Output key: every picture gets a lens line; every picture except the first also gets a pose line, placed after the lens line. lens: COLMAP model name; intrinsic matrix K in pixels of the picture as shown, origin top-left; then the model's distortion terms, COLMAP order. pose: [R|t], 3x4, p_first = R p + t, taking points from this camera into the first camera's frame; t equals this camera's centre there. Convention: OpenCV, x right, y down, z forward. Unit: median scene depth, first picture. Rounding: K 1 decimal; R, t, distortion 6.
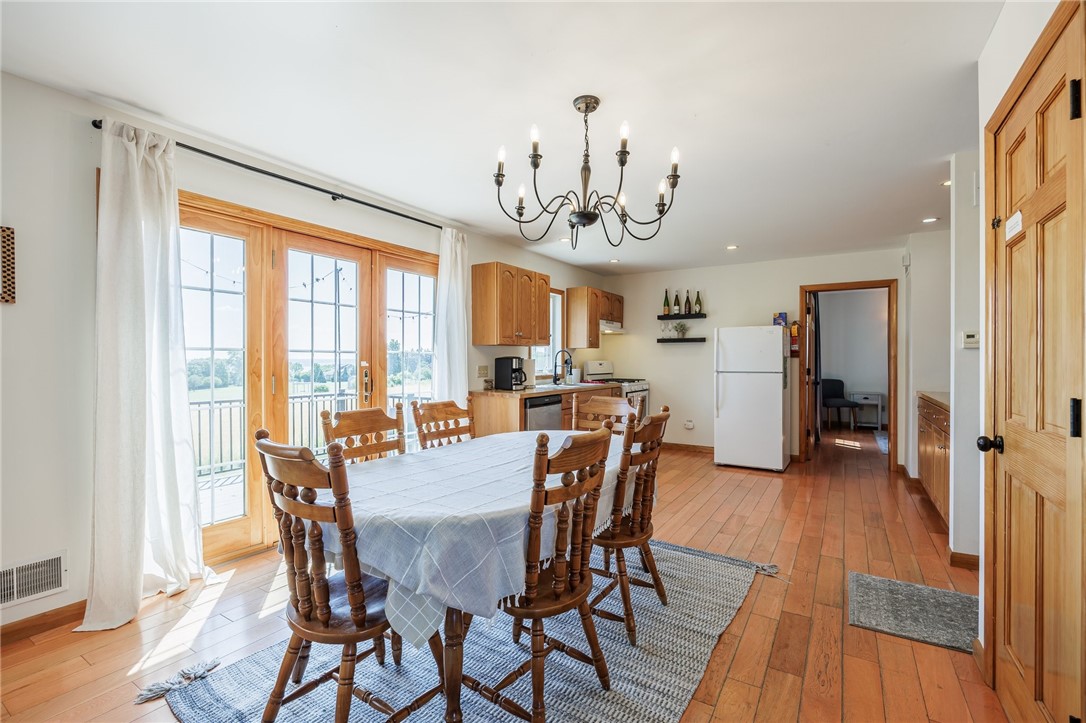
lens RADIAL K [[486.7, 0, 543.0], [0, 486.7, 361.5], [0, 0, 1]] dist [-0.003743, -0.000263]
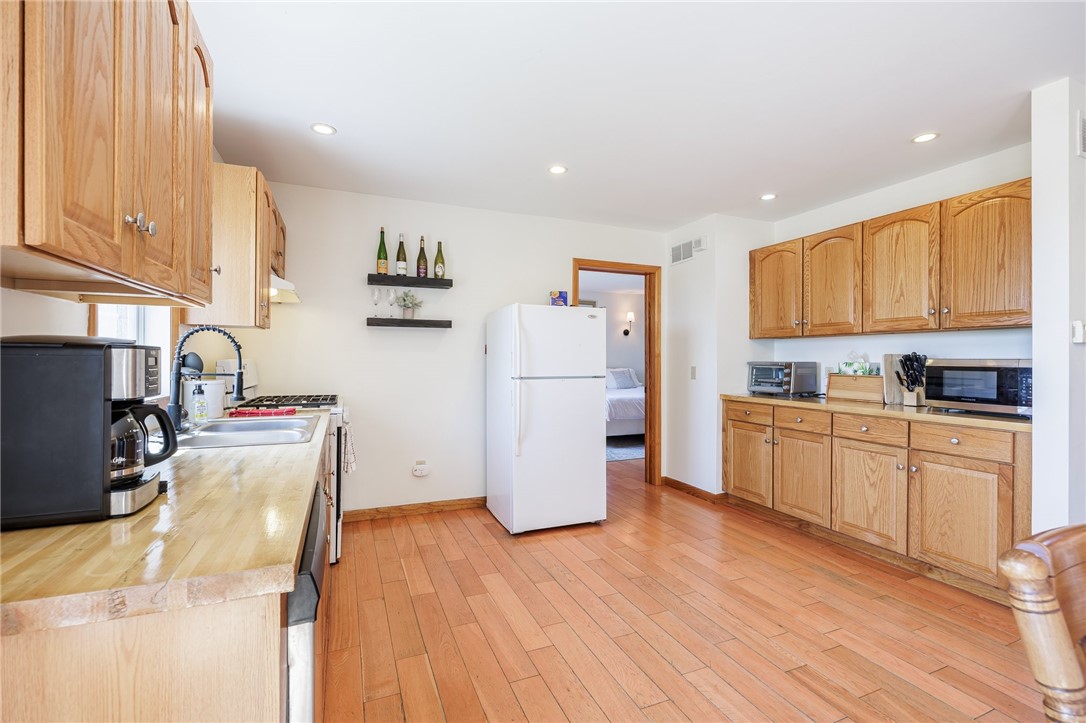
lens RADIAL K [[481.9, 0, 549.3], [0, 481.9, 357.9], [0, 0, 1]] dist [-0.000039, 0.000155]
pose [[0.567684, 0.003499, 0.823239, -0.095401], [0.000180, 0.999990, -0.004374, -0.000461], [-0.823246, 0.002631, 0.567678, 0.611244]]
